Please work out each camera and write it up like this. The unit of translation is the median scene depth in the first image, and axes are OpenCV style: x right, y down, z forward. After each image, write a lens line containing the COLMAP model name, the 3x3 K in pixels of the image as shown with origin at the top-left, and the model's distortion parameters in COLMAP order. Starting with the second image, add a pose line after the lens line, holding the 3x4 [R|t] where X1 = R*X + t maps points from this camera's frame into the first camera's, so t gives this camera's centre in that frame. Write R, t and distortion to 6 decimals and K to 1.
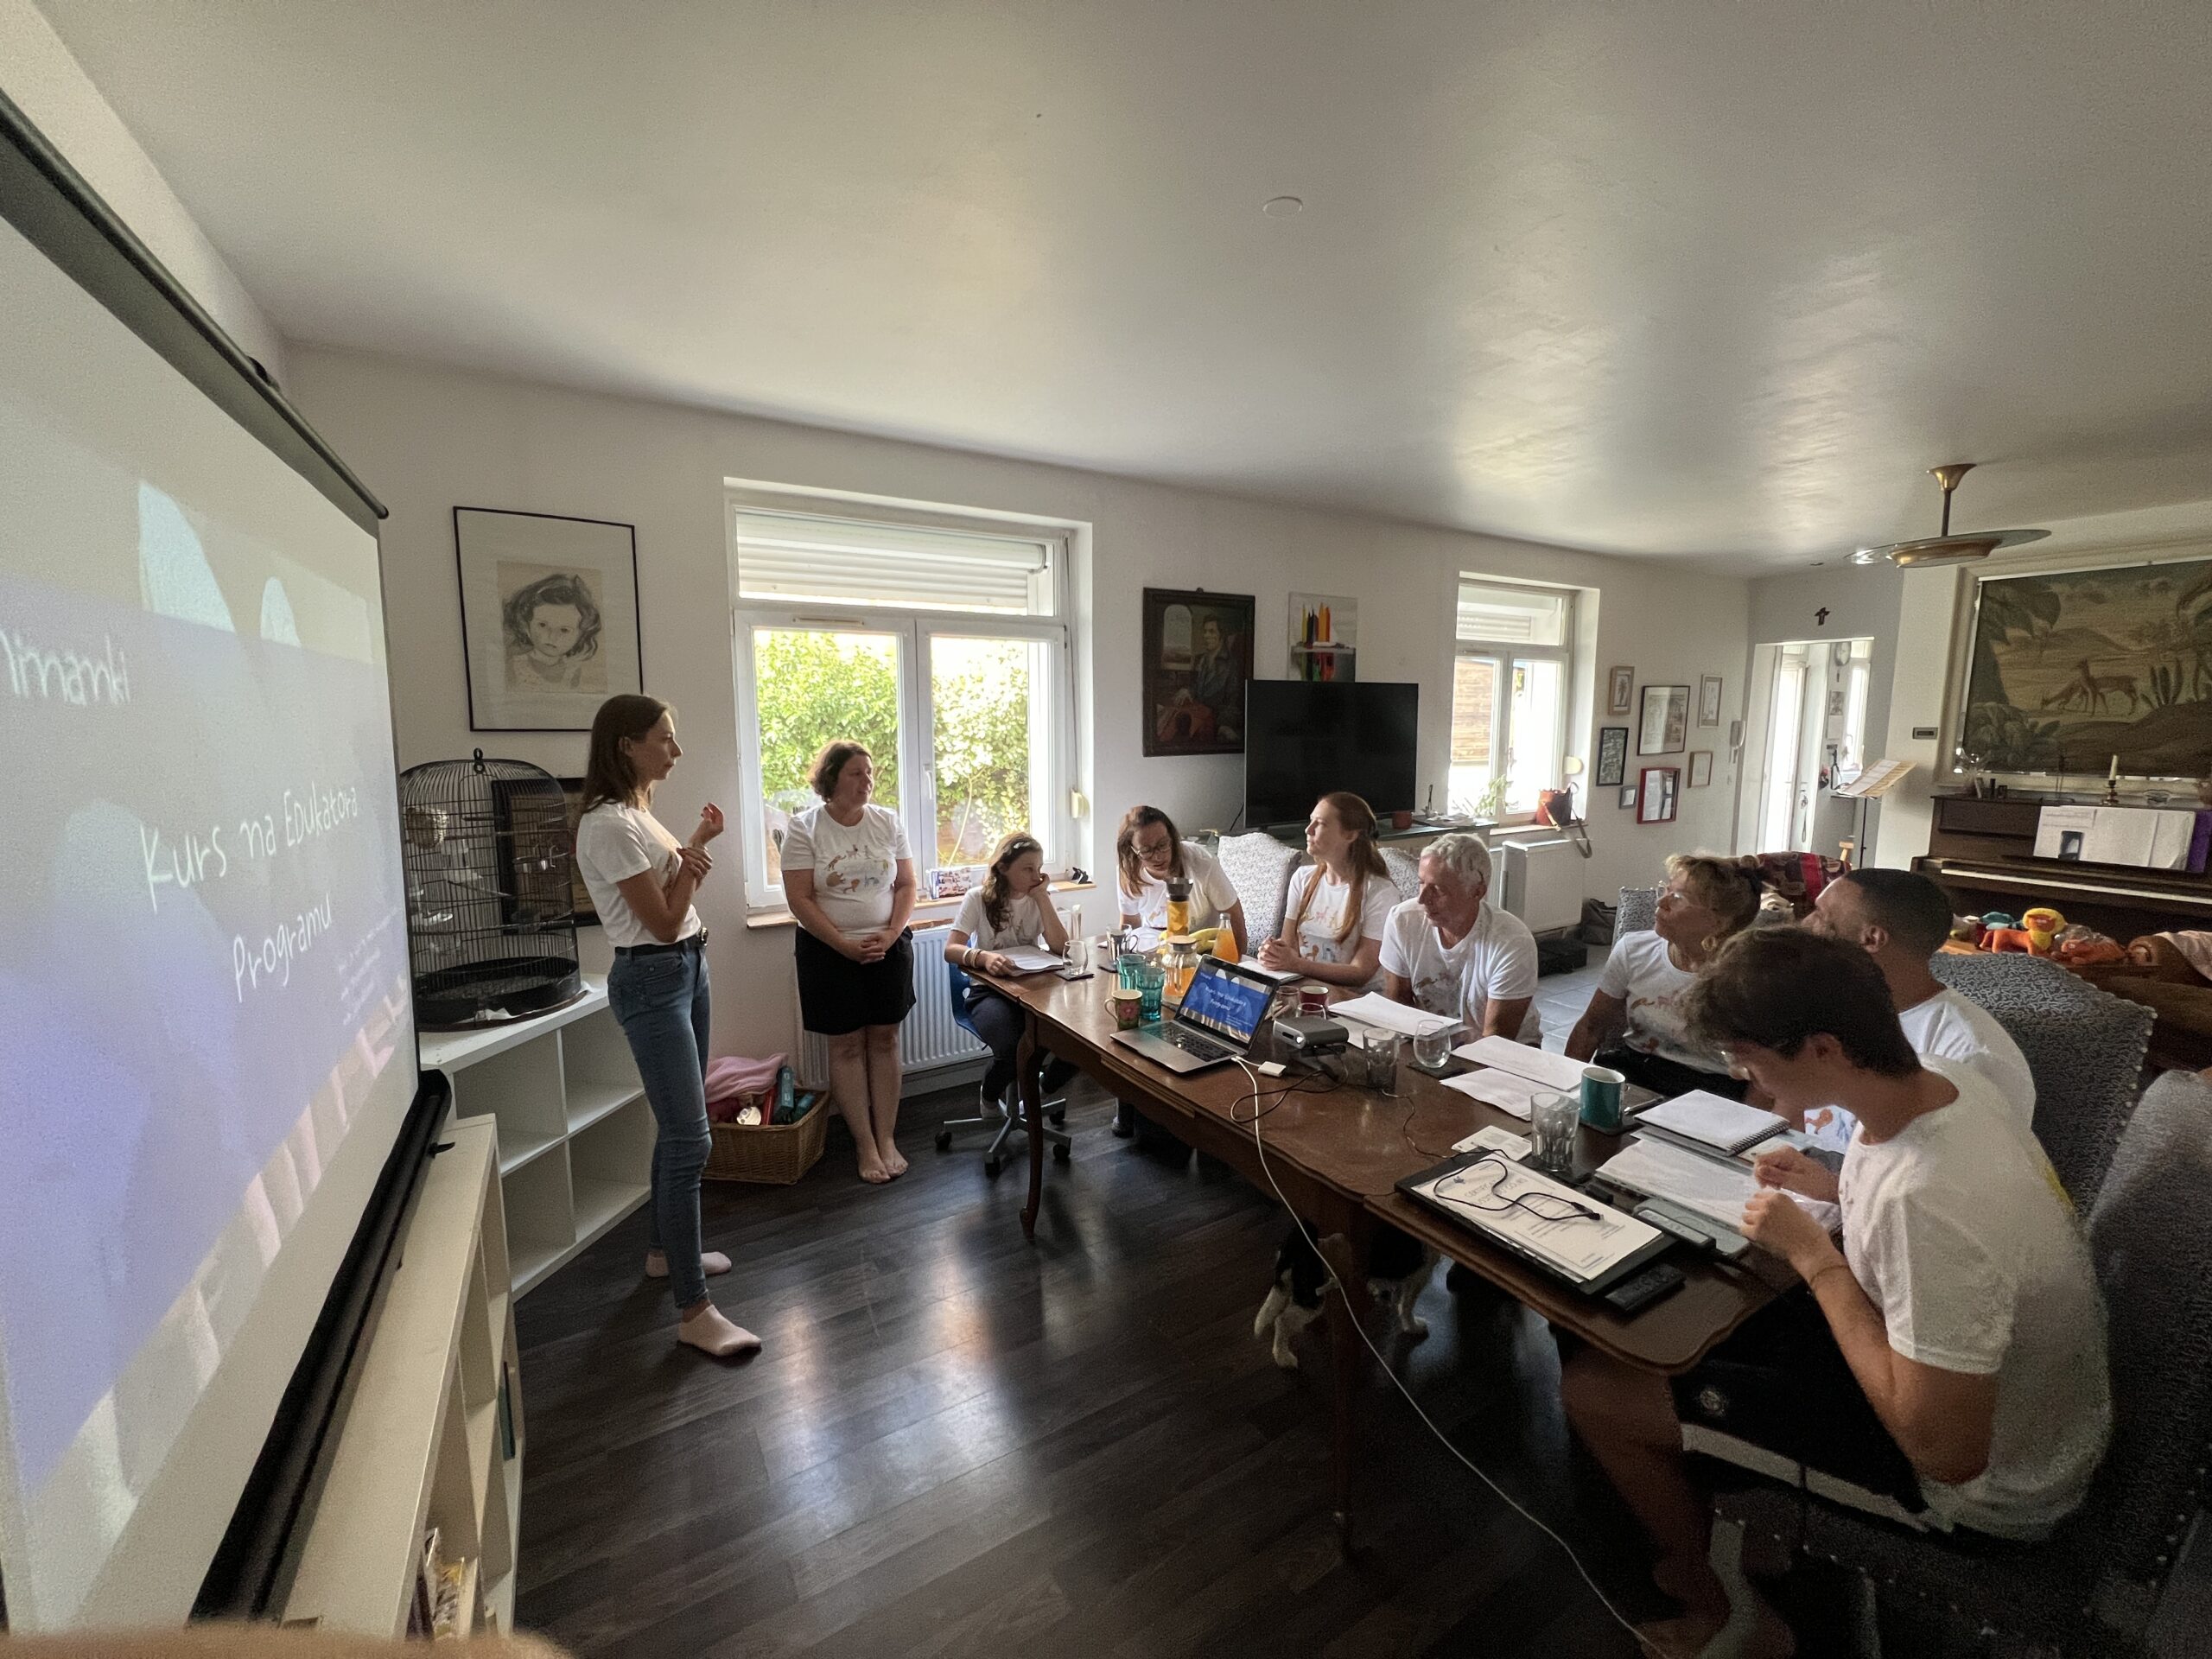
lens RADIAL K [[871.8, 0, 1106.0], [0, 871.8, 829.5], [0, 0, 1]] dist [-0.000575, -0.000772]
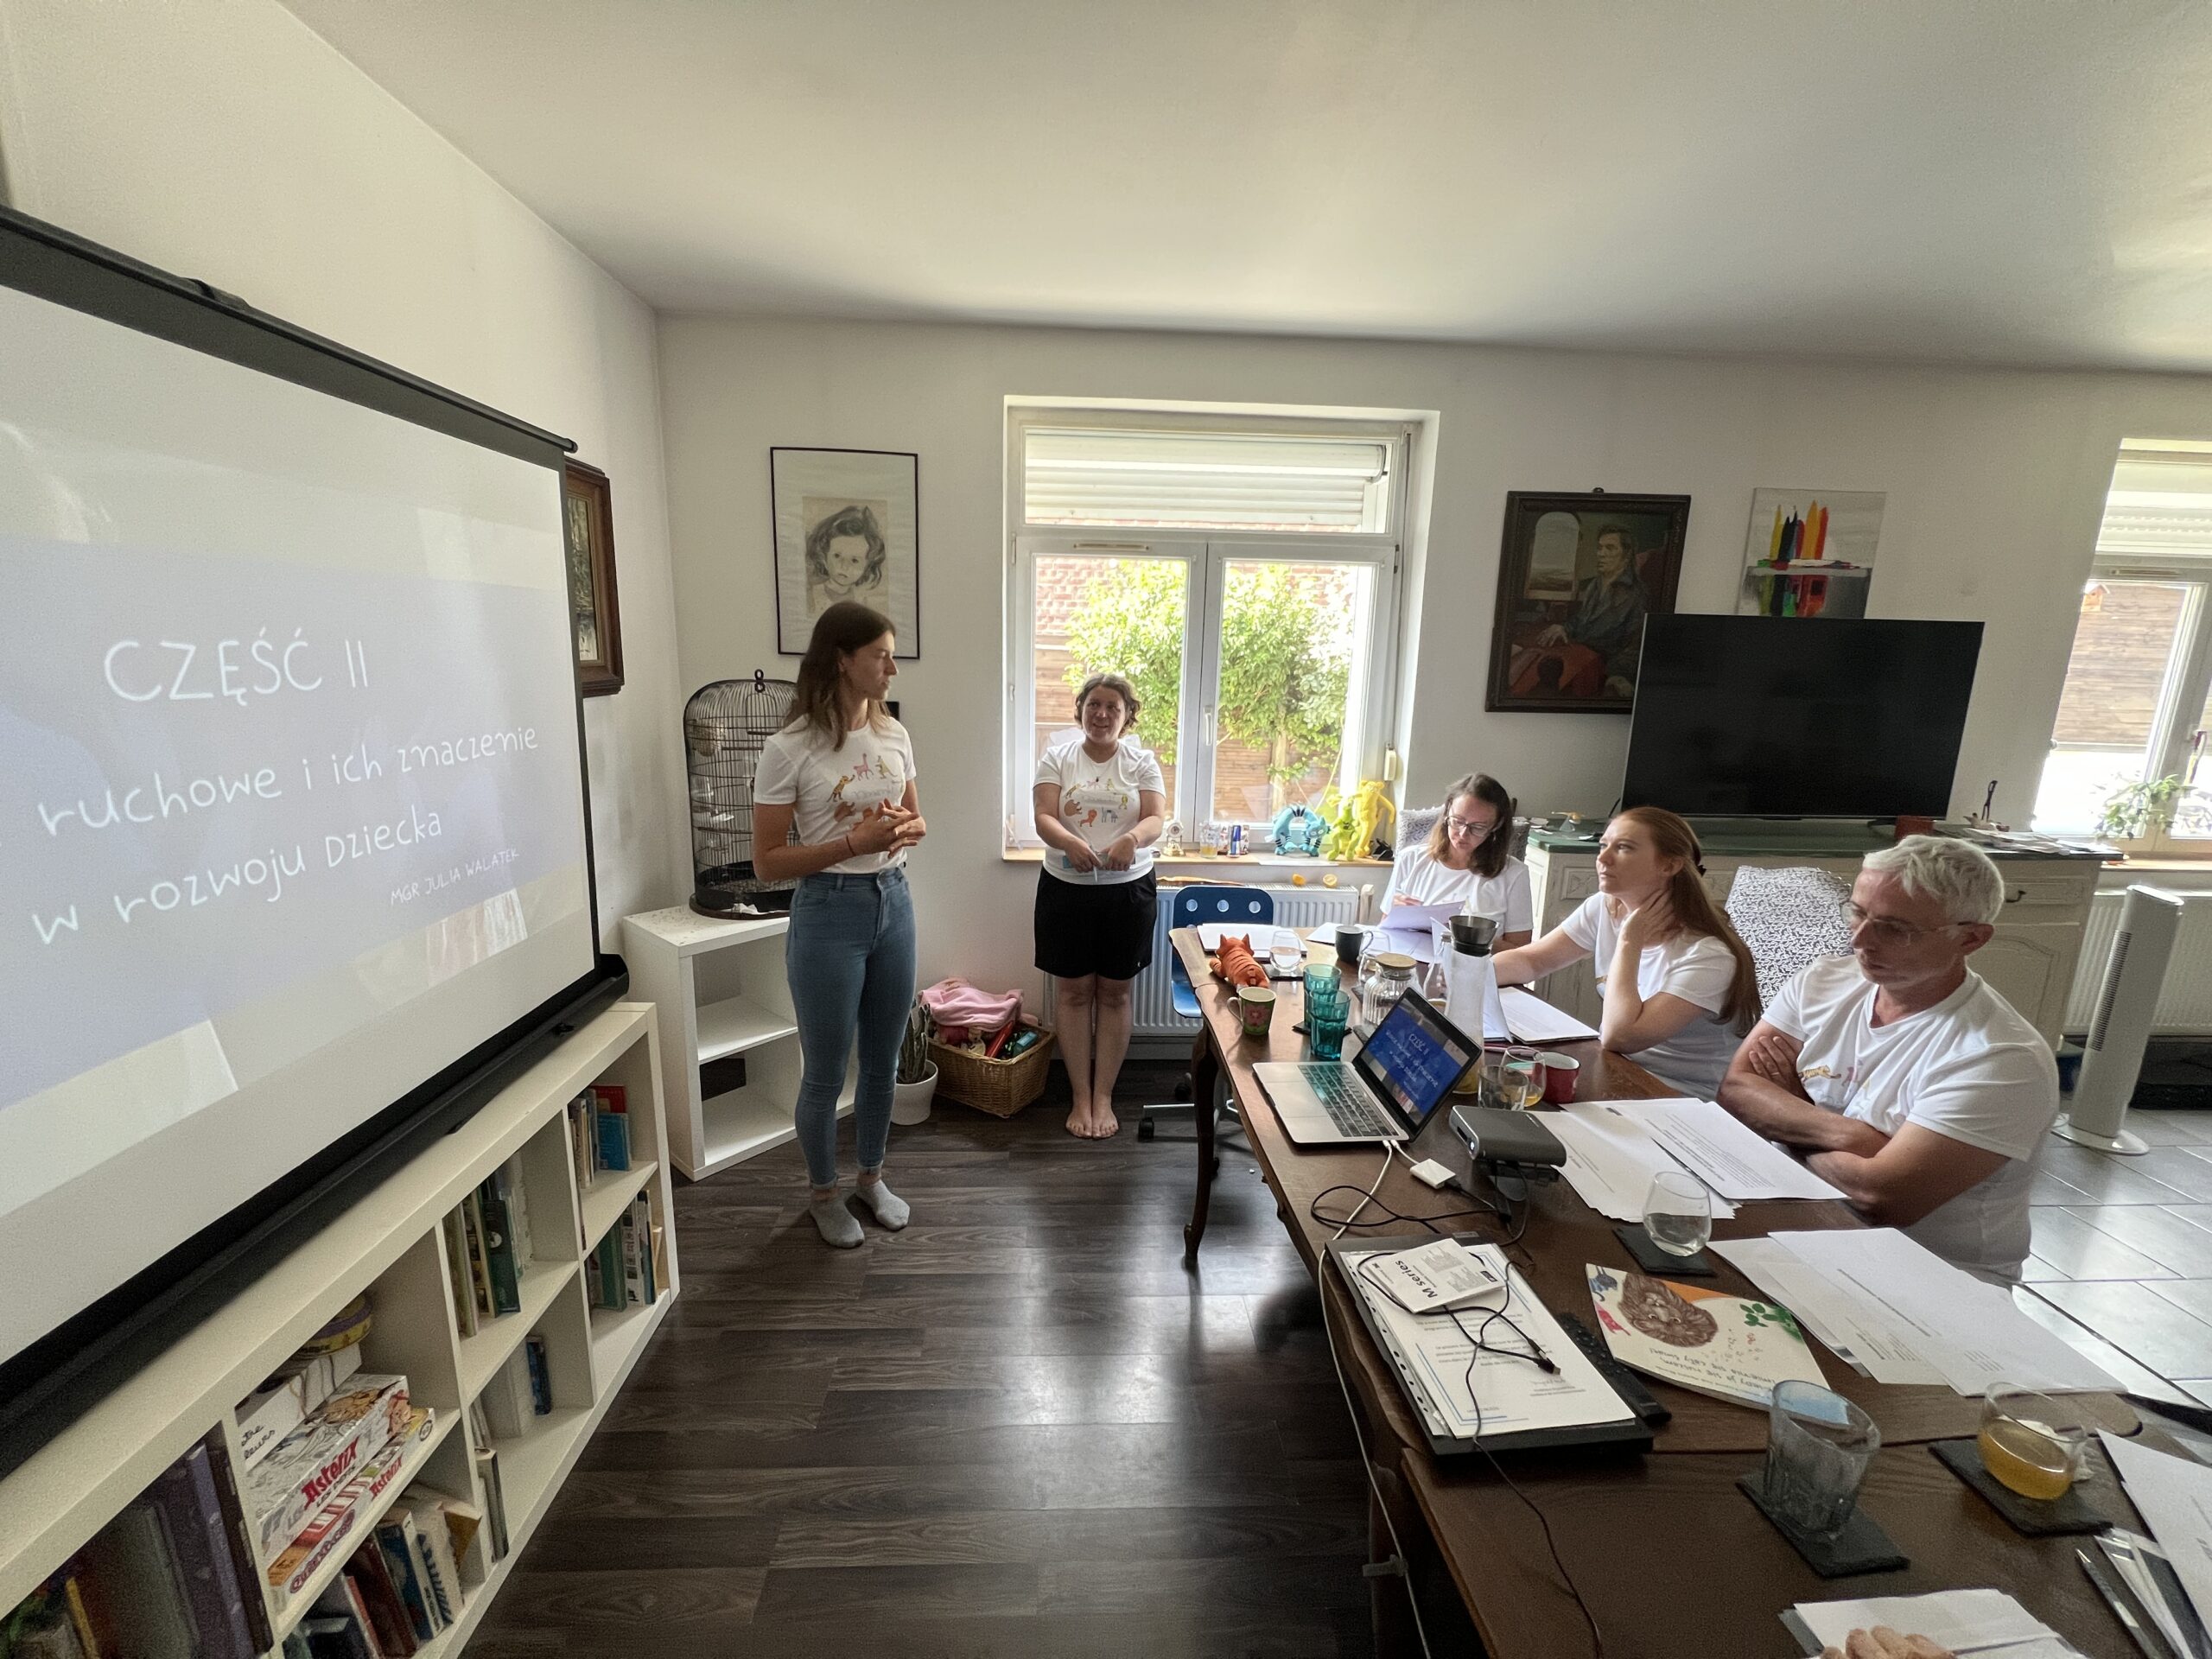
lens RADIAL K [[871.8, 0, 1106.0], [0, 871.8, 829.5], [0, 0, 1]] dist [-0.000575, -0.000772]
pose [[0.875101, 0.123819, -0.467833, 0.133883], [-0.088848, 0.991389, 0.096192, -0.023663], [0.475715, -0.042612, 0.878567, 0.142586]]
